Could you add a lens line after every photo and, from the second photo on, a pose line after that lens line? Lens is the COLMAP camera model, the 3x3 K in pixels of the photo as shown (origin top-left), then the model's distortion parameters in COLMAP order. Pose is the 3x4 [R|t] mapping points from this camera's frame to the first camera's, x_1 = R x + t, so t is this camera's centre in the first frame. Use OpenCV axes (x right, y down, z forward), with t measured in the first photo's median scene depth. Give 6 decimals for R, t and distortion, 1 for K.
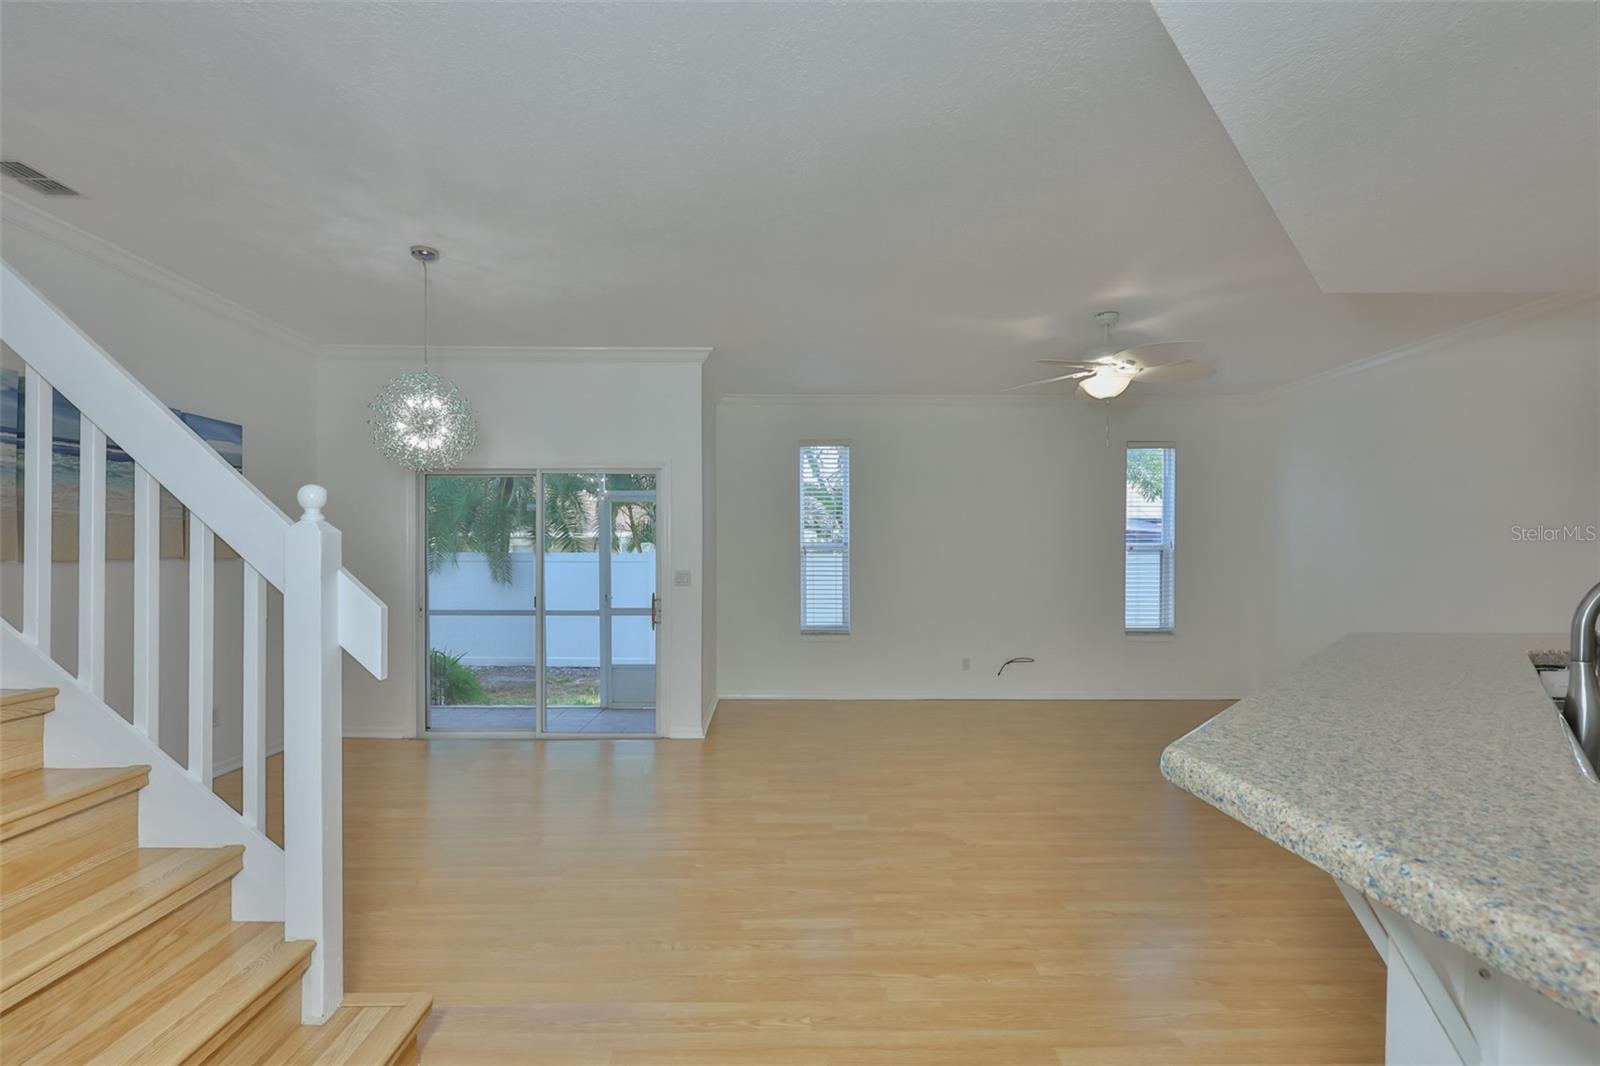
lens RADIAL K [[696.4, 0, 773.6], [0, 696.4, 560.1], [0, 0, 1]] dist [-0.001438, -0.000232]
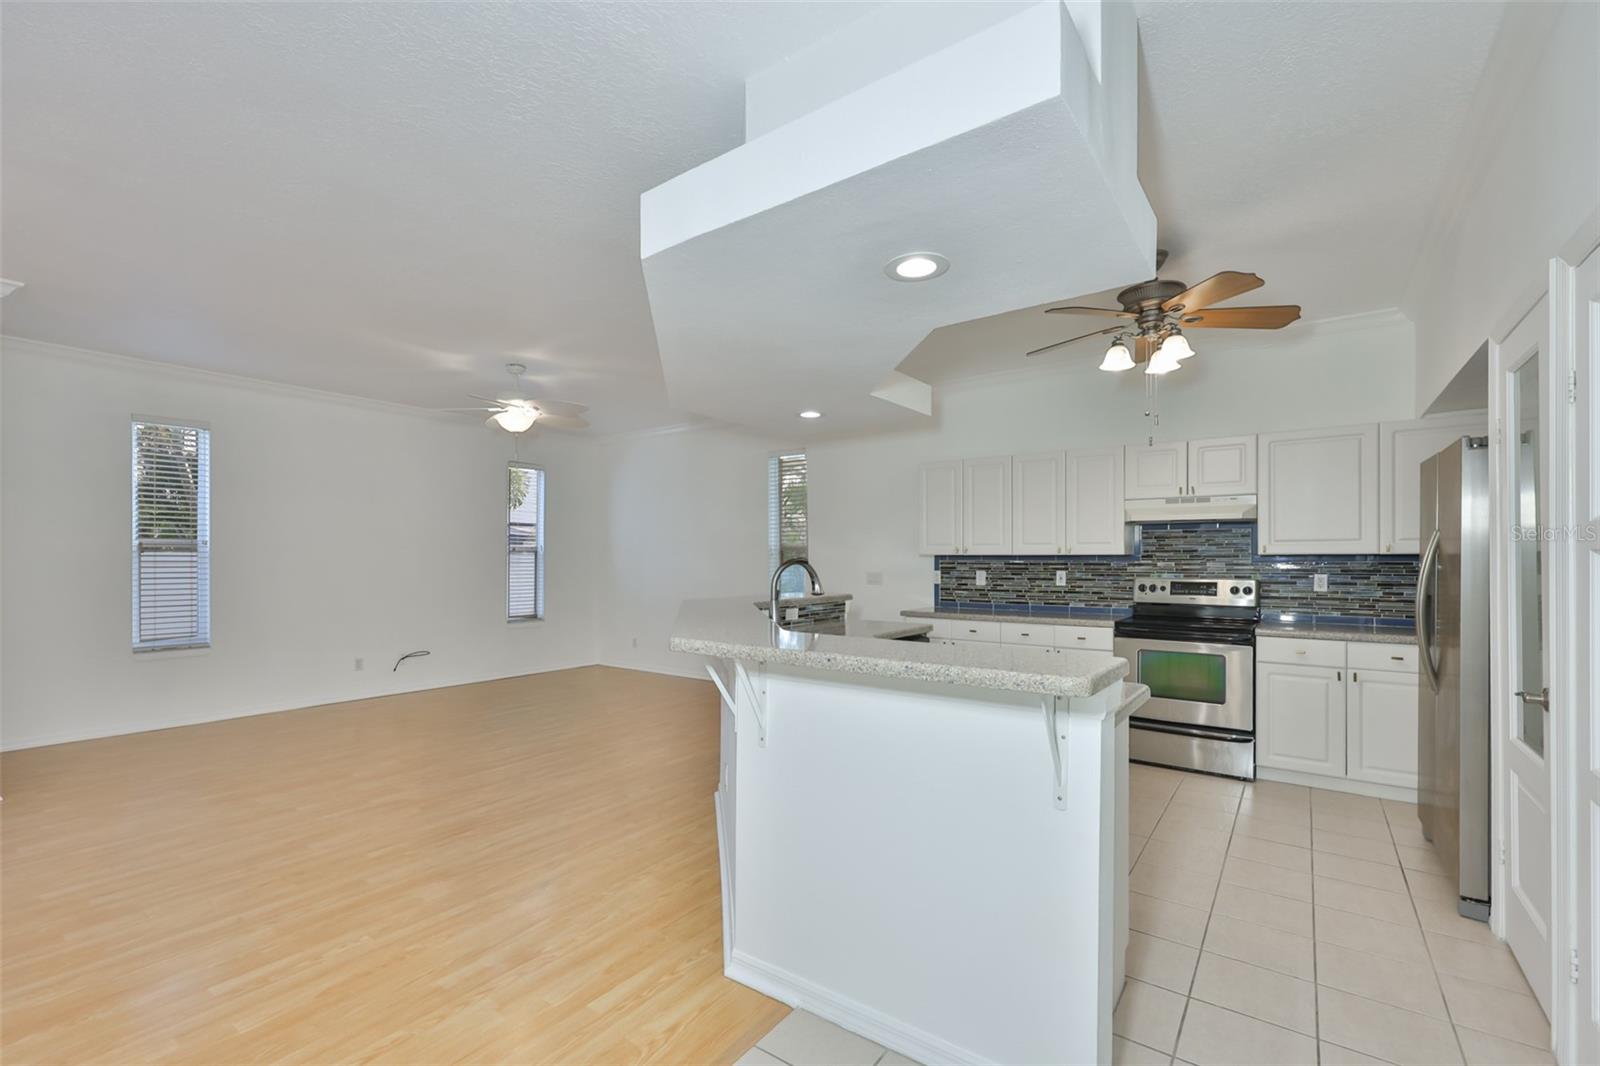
lens RADIAL K [[680.3, 0, 803.5], [0, 680.3, 559.7], [0, 0, 1]] dist [-0.001681, -0.000215]
pose [[0.587712, 0.000083, 0.809070, -0.216359], [0.001903, 0.999997, -0.001485, 0.001623], [-0.809068, 0.002413, 0.587710, -0.149304]]
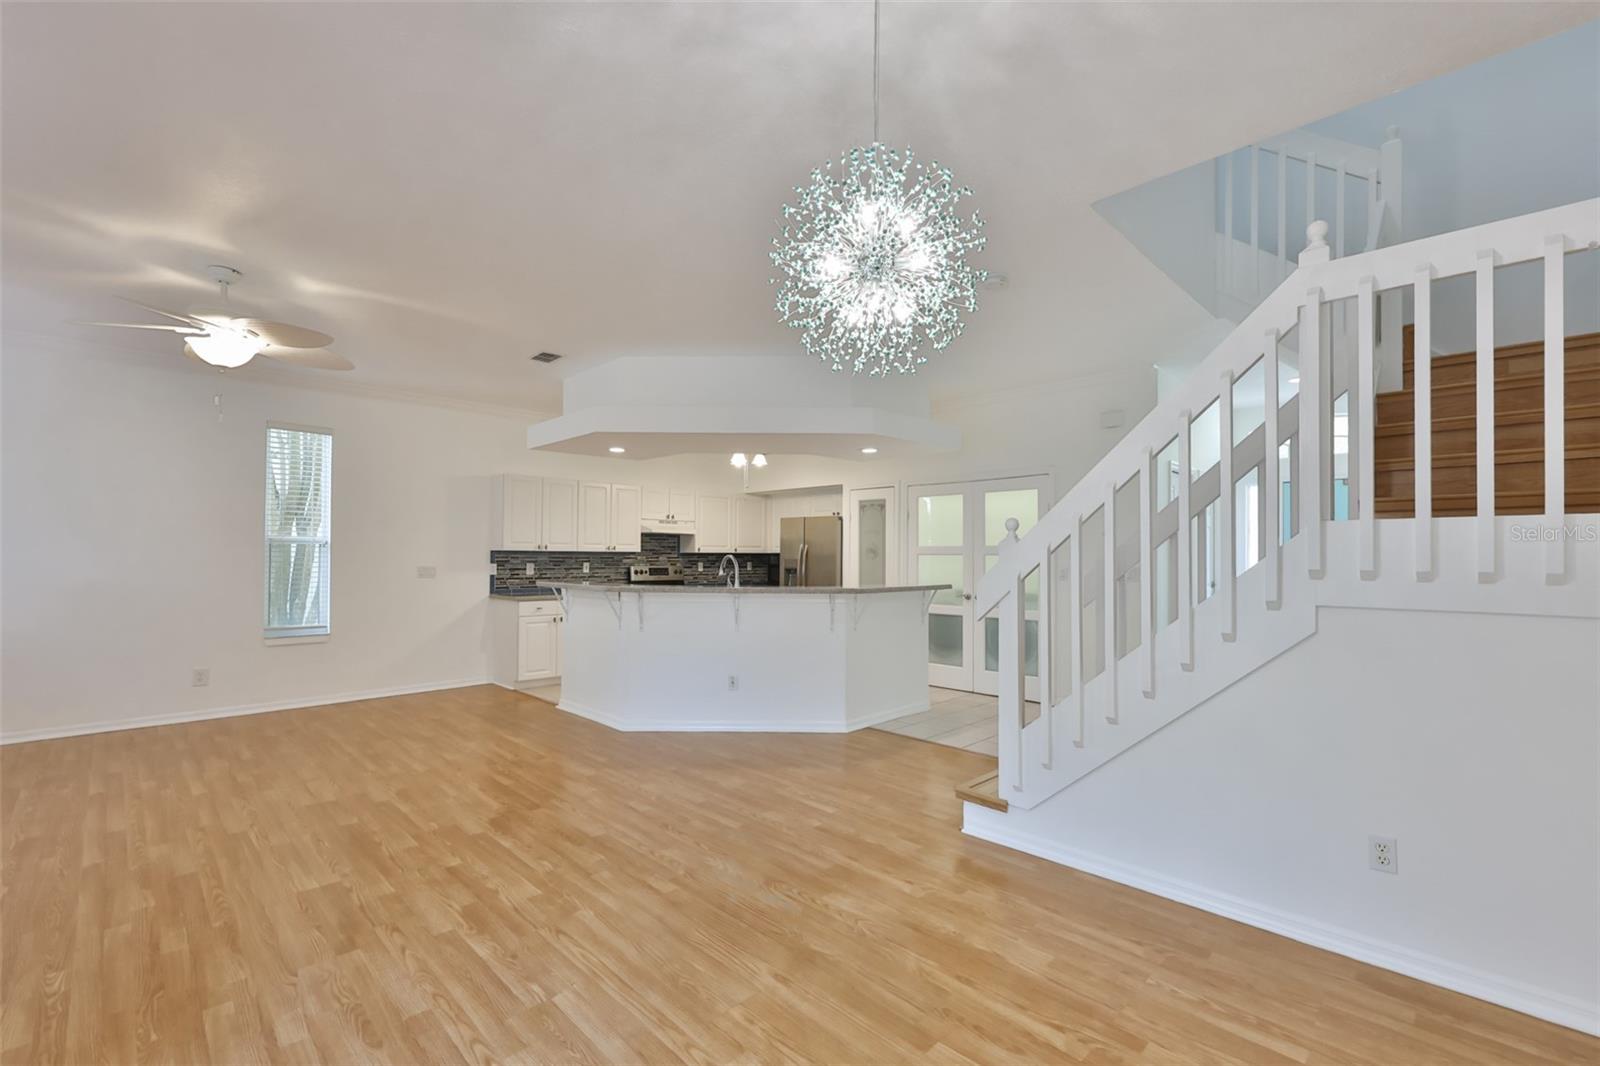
lens RADIAL K [[676.7, 0, 804.0], [0, 676.7, 551.2], [0, 0, 1]] dist [-0.003342, -0.000360]
pose [[-0.706316, 0.000742, 0.707896, -0.627691], [-0.003337, 0.999985, -0.004377, -0.003295], [-0.707889, -0.005454, -0.706303, 1.084808]]
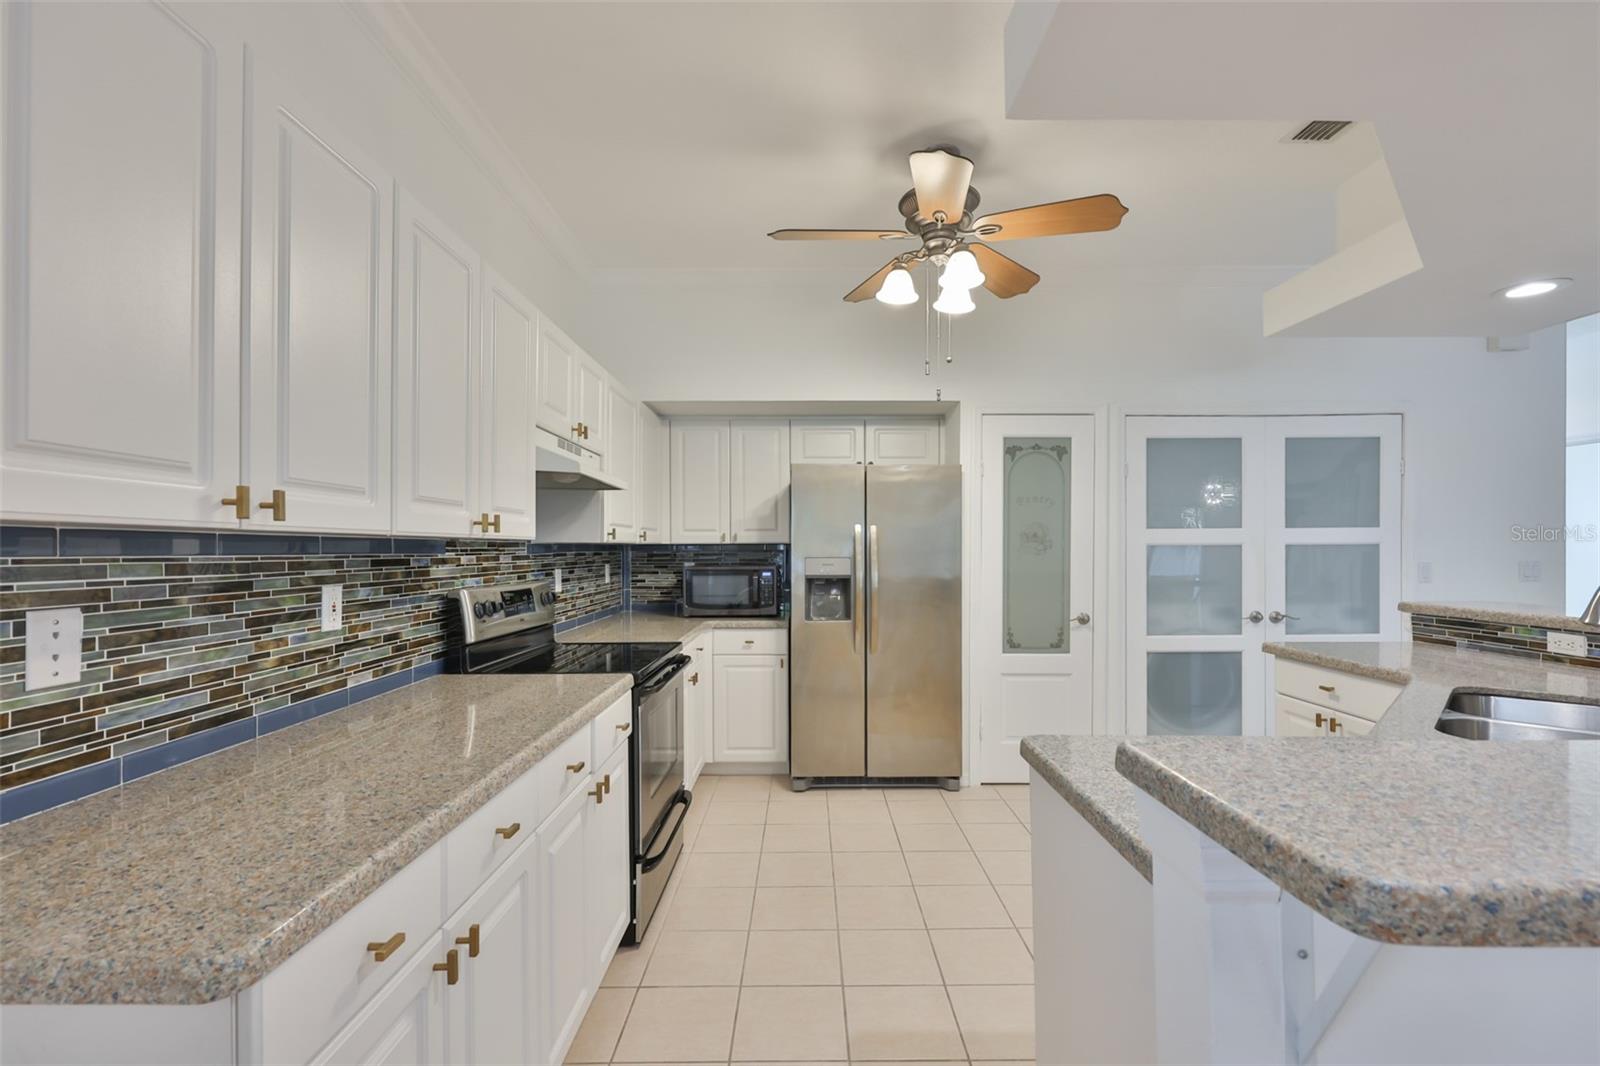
lens RADIAL K [[681.7, 0, 808.3], [0, 681.7, 551.2], [0, 0, 1]] dist [-0.002431, -0.000066]
pose [[-0.999951, 0.003562, 0.009245, 0.793525], [0.003618, 0.999975, 0.006145, -0.001206], [-0.009223, 0.006178, -0.999938, 0.619811]]
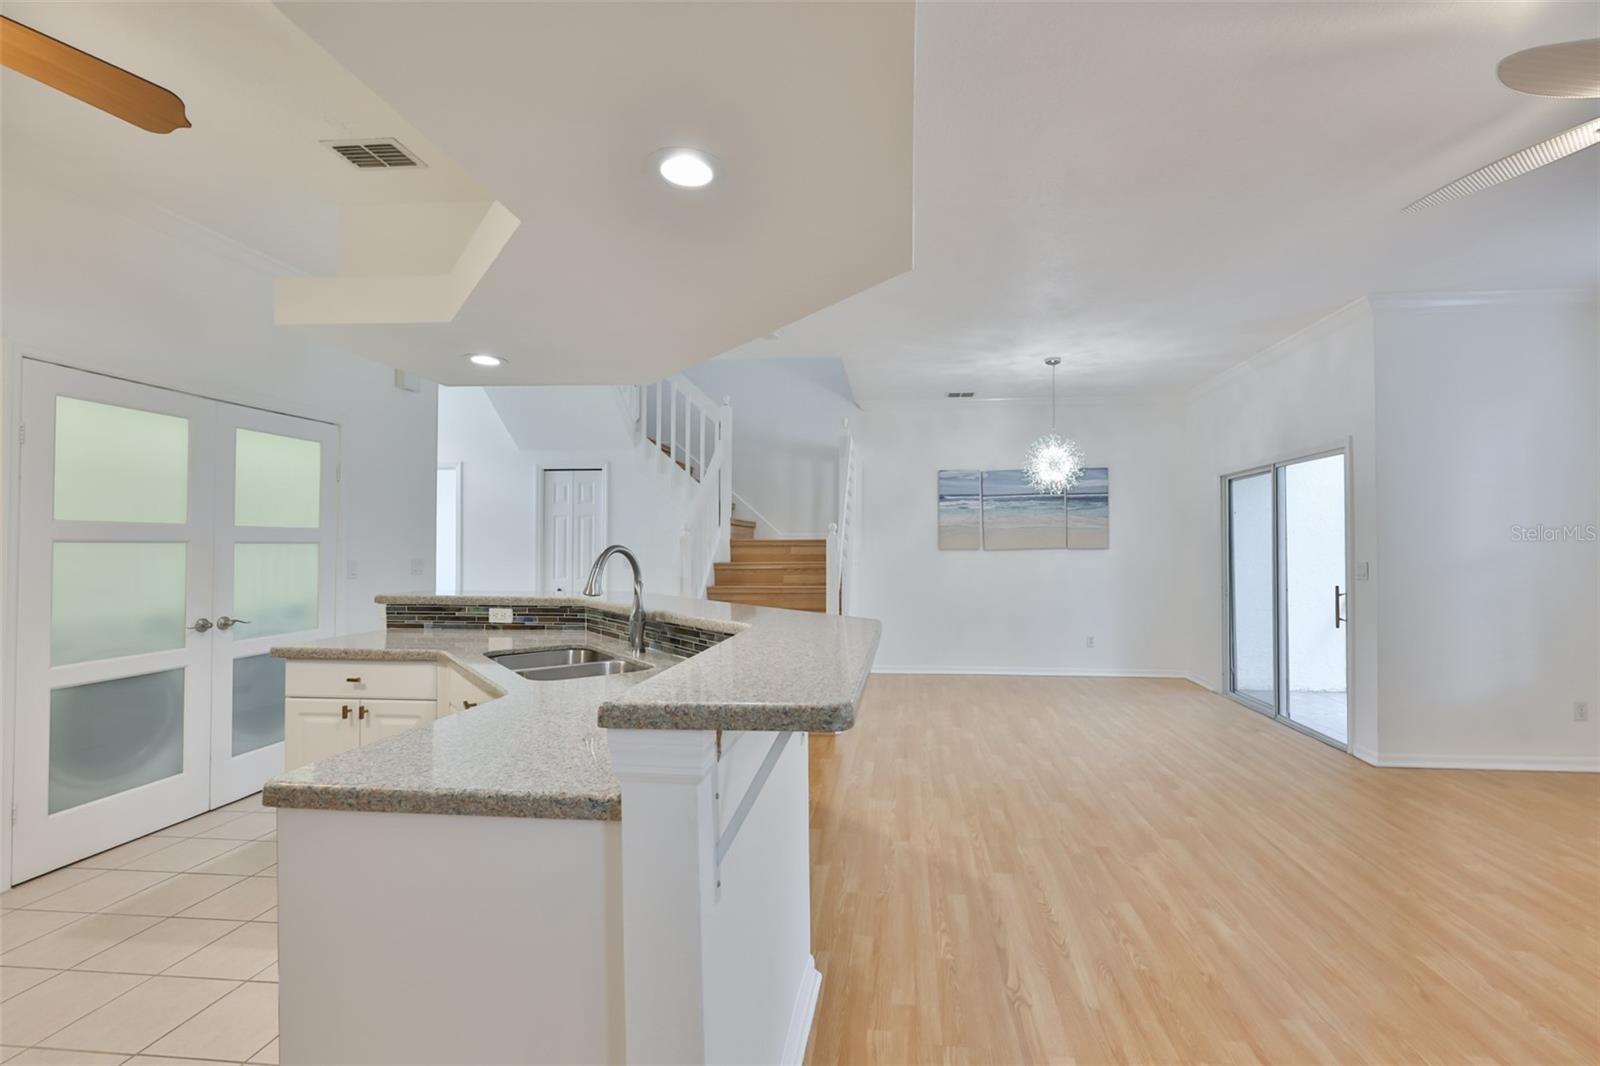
lens RADIAL K [[695.8, 0, 834.0], [0, 695.8, 537.5], [0, 0, 1]] dist [-0.001780, -0.000065]
pose [[-0.106055, -0.015918, -0.994233, 0.939296], [-0.004501, 0.999869, -0.015528, 0.000371], [0.994350, 0.002828, -0.106113, 0.531669]]
